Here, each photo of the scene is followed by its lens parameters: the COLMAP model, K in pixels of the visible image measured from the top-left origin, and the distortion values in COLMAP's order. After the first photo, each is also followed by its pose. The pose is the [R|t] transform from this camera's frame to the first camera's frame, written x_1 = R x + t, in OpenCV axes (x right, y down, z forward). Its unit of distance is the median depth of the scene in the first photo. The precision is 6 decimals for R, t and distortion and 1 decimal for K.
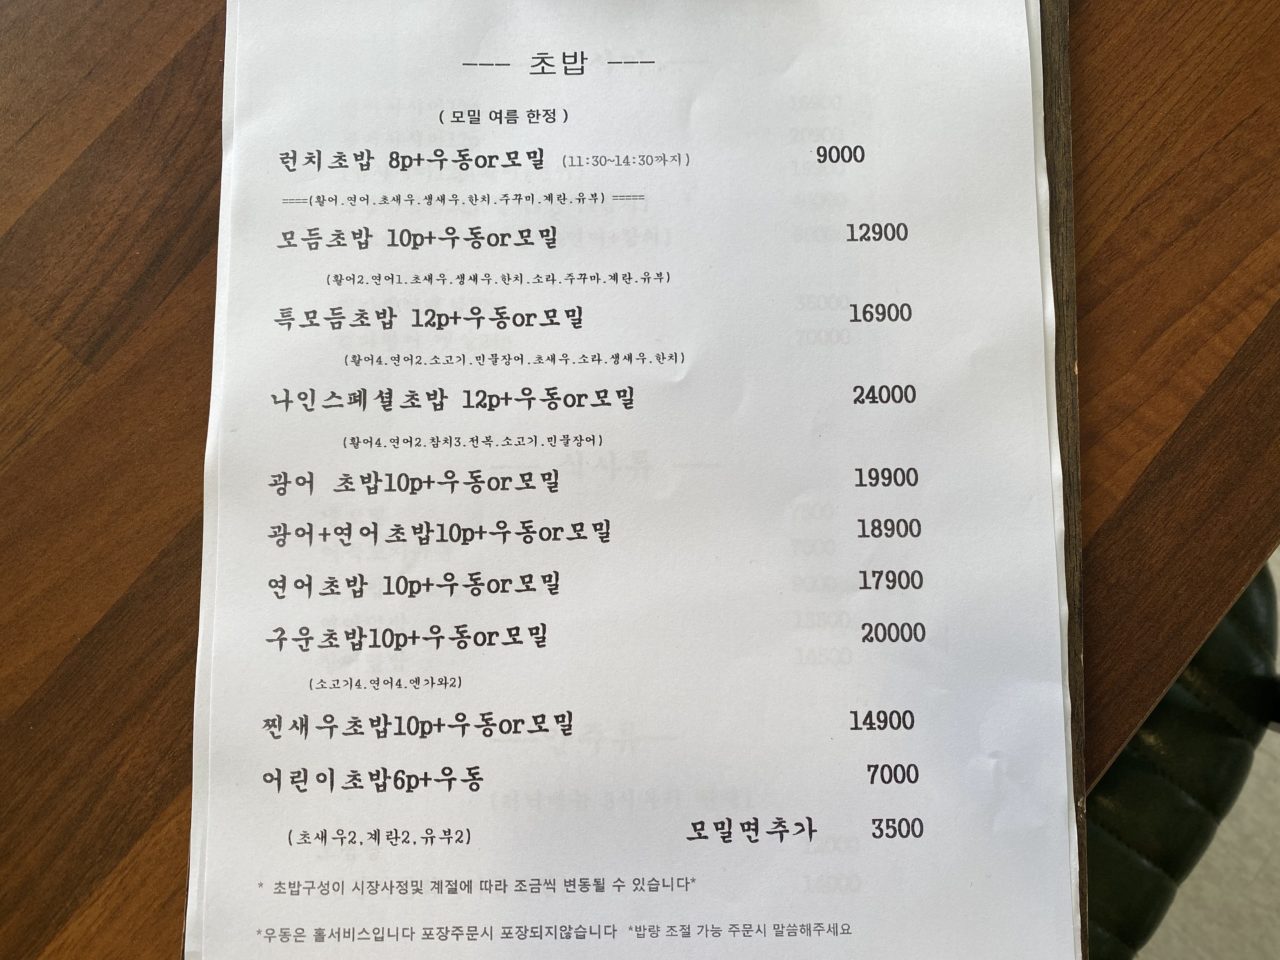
lens RADIAL K [[970.6, 0, 641.9], [0, 970.6, 478.2], [0, 0, 1]] dist [0.007473, -0.000388]
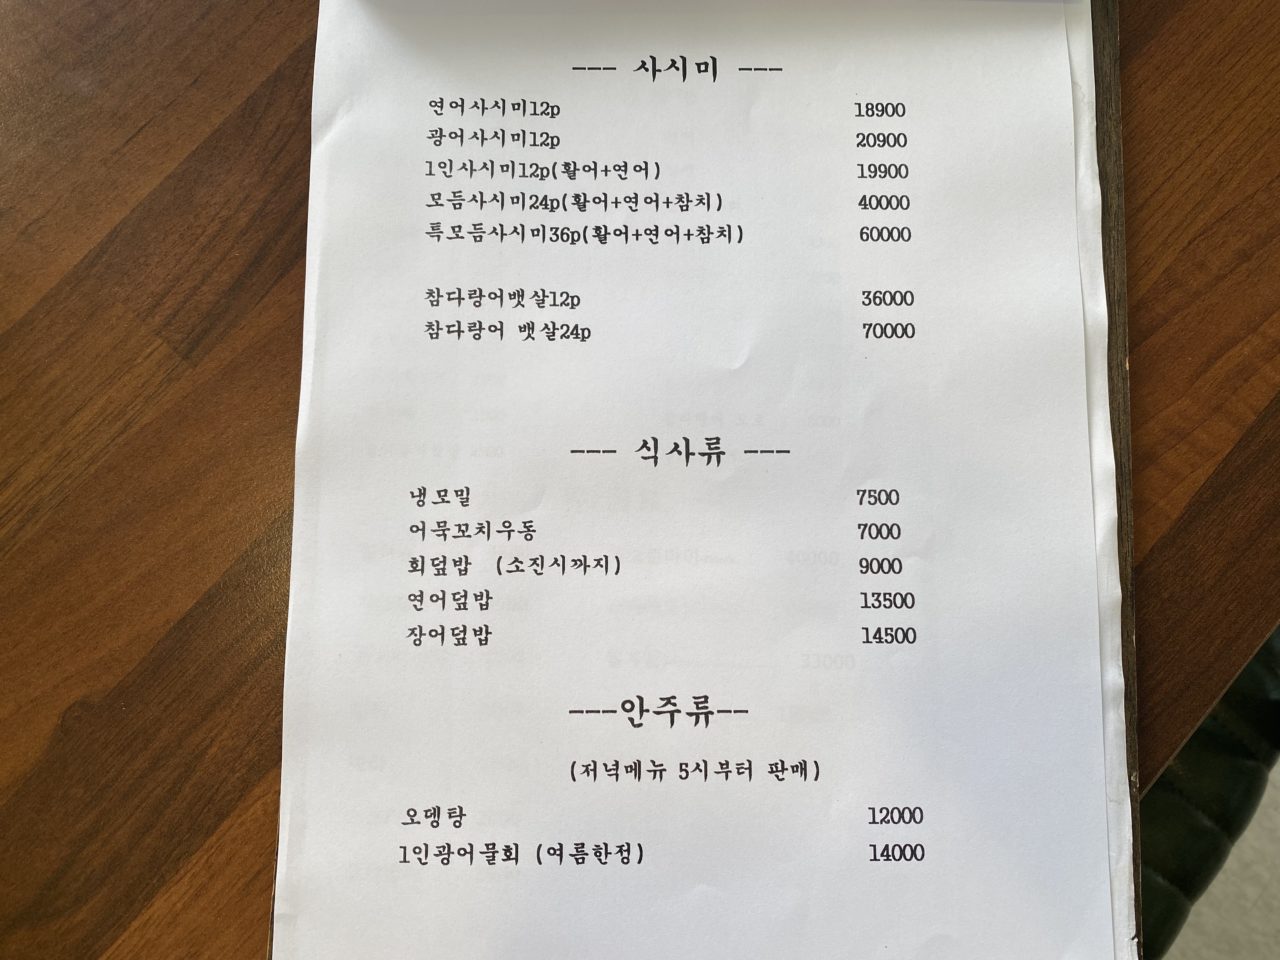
lens RADIAL K [[970.6, 0, 638.2], [0, 970.6, 481.7], [0, 0, 1]] dist [0.007473, -0.000388]
pose [[0.999541, 0.028883, 0.009189, -0.092921], [-0.028731, 0.999454, -0.016321, 0.016104], [-0.009655, 0.016049, 0.999825, -0.039223]]
